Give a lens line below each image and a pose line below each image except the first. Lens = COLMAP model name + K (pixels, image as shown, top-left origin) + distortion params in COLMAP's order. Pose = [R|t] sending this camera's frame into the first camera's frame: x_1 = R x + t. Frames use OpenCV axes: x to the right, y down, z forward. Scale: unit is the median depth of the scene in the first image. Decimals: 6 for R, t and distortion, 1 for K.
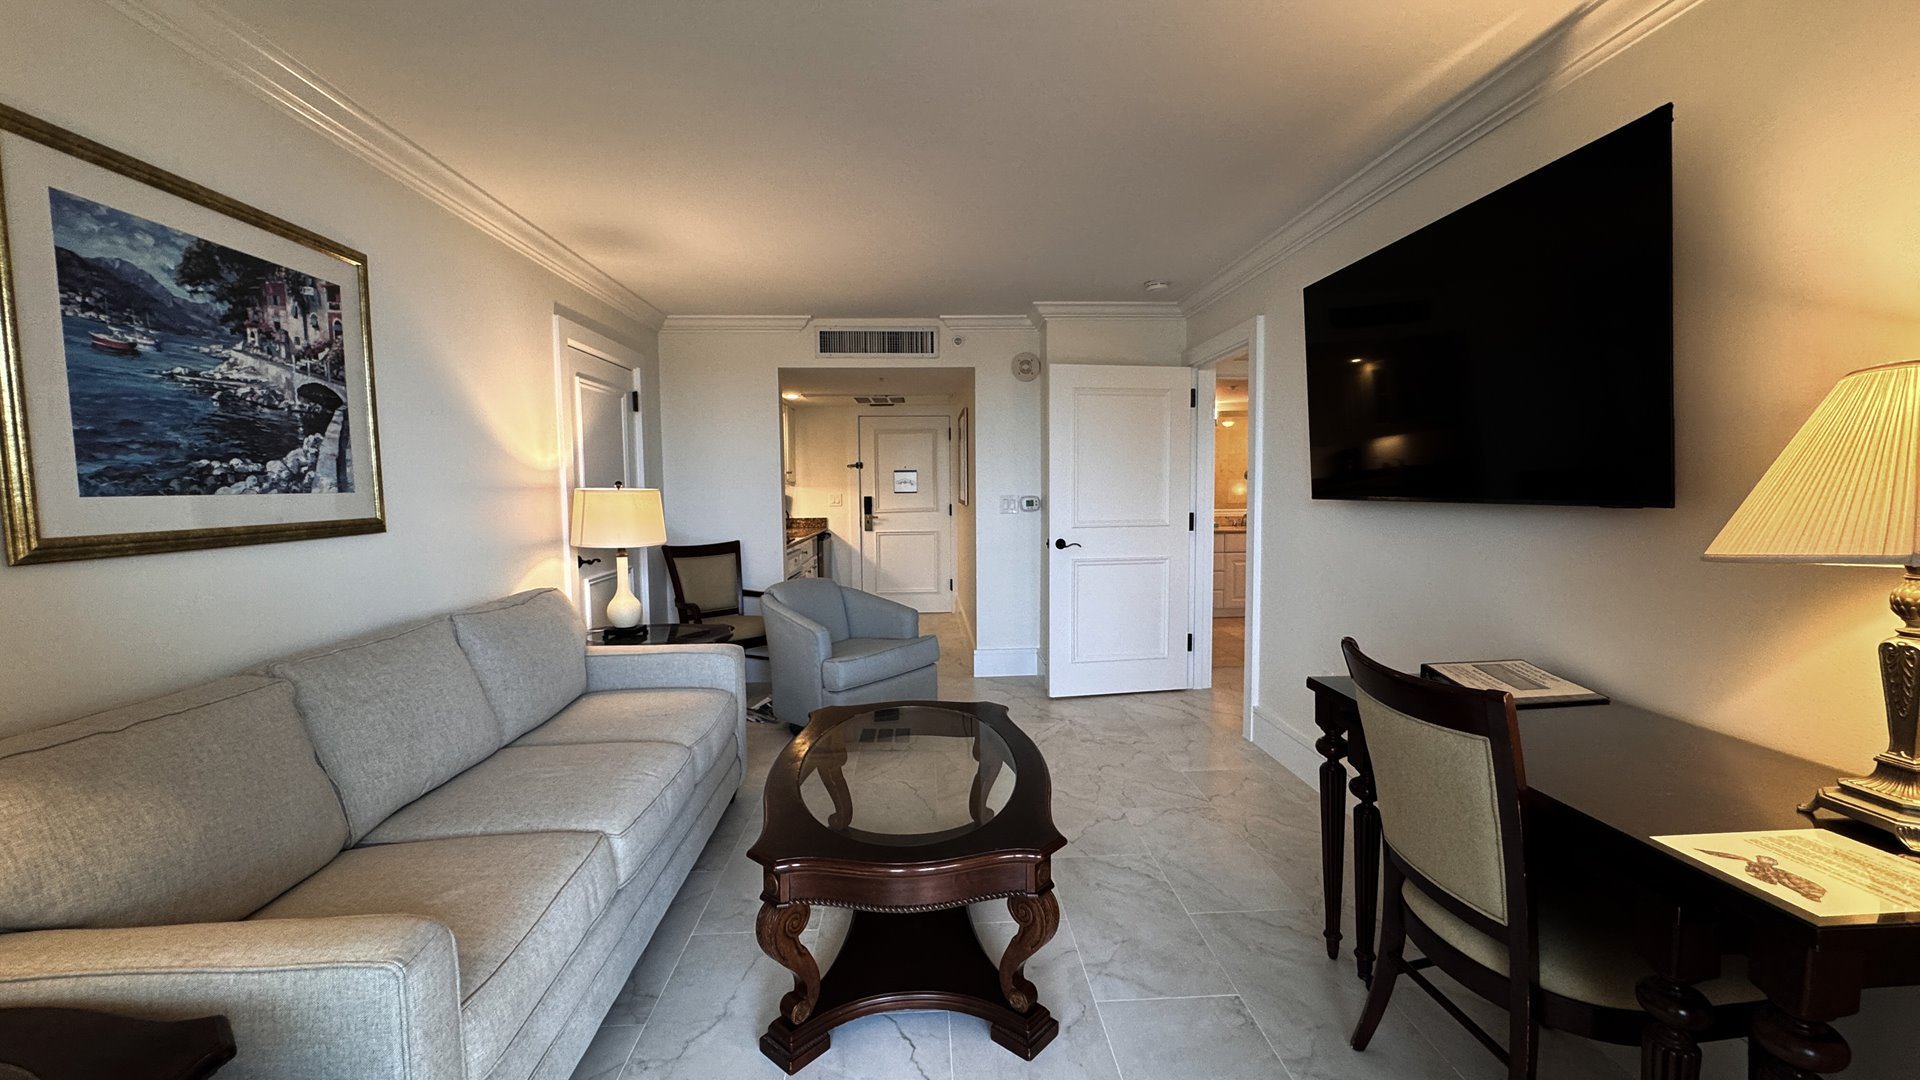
lens RADIAL K [[782.4, 0, 960.0], [0, 782.4, 540.0], [0, 0, 1]] dist [-0.002124, -0.000360]
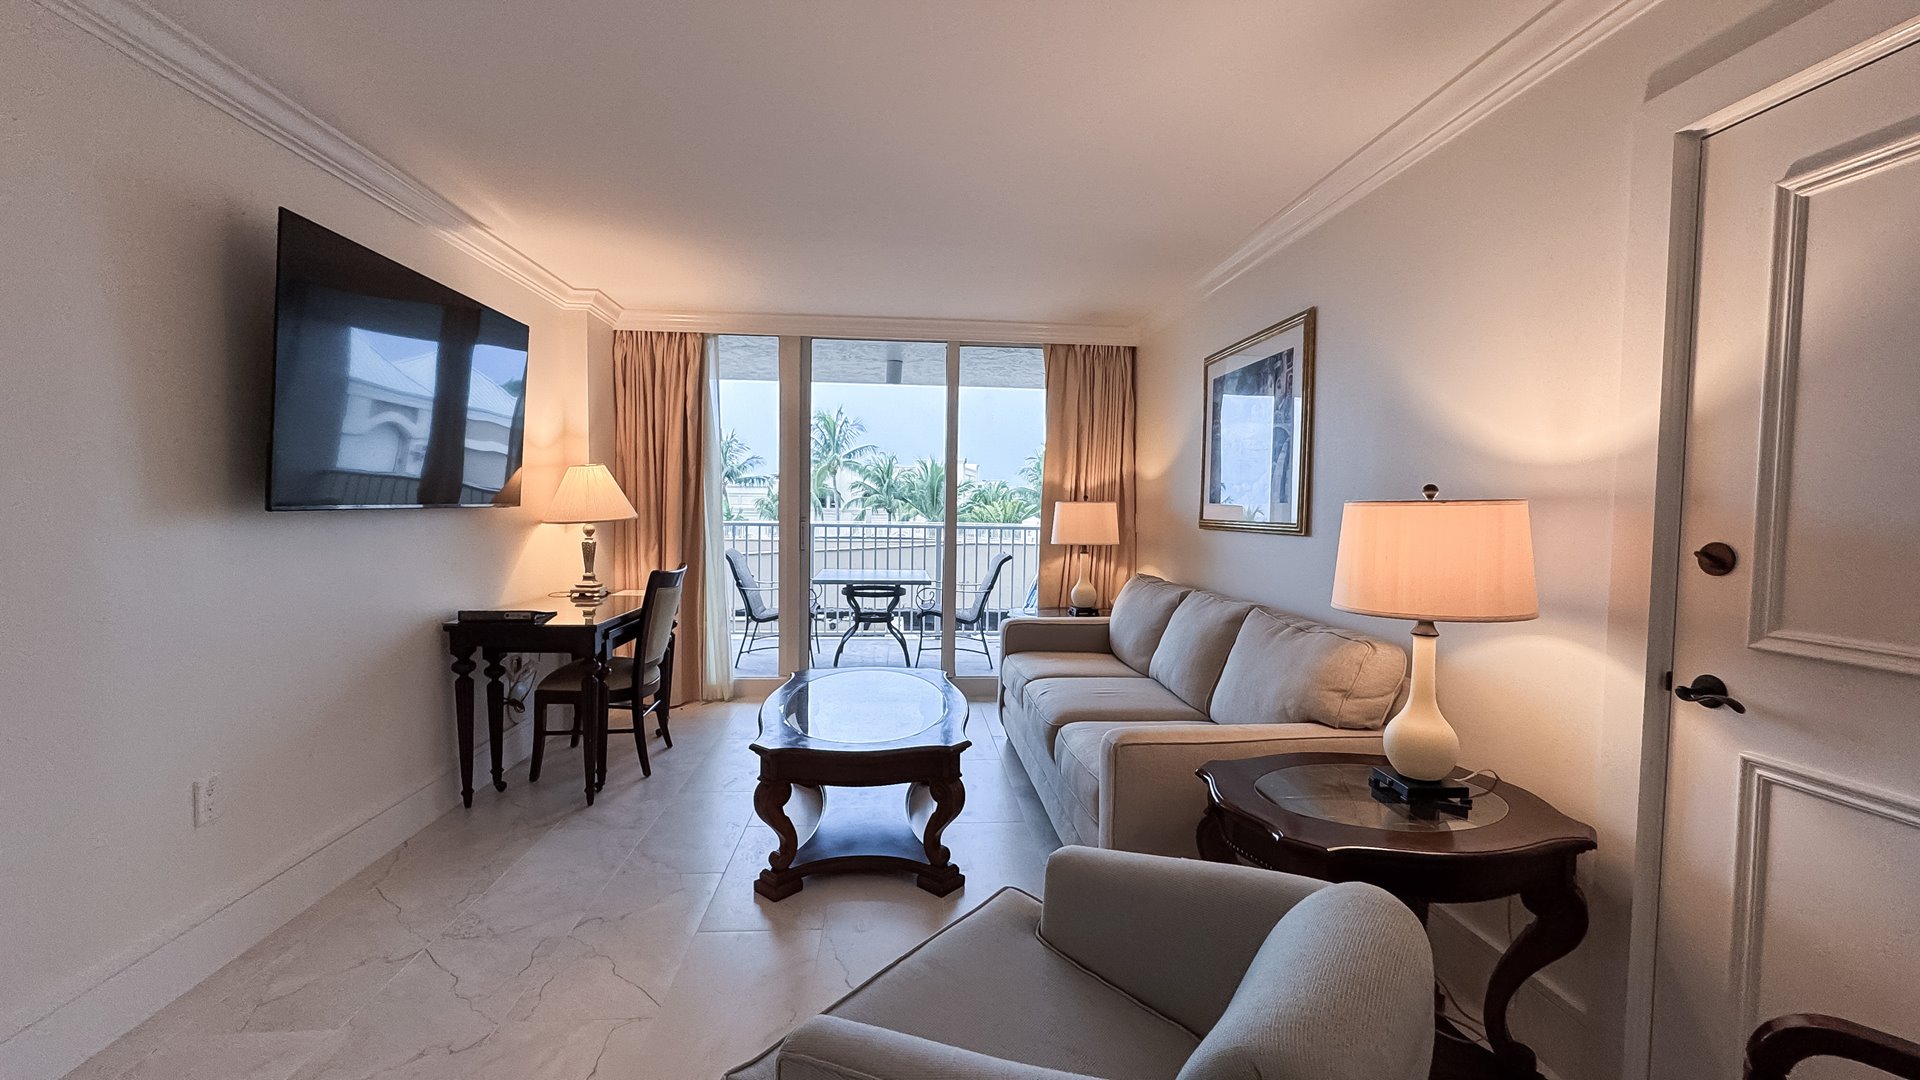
lens RADIAL K [[745.6, 0, 960.0], [0, 745.6, 540.0], [0, 0, 1]] dist [0.000916, -0.000028]
pose [[-0.999496, -0.001220, -0.031718, -0.201967], [-0.004941, 0.993060, 0.117507, -0.158670], [0.031354, 0.117604, -0.992565, 2.473279]]
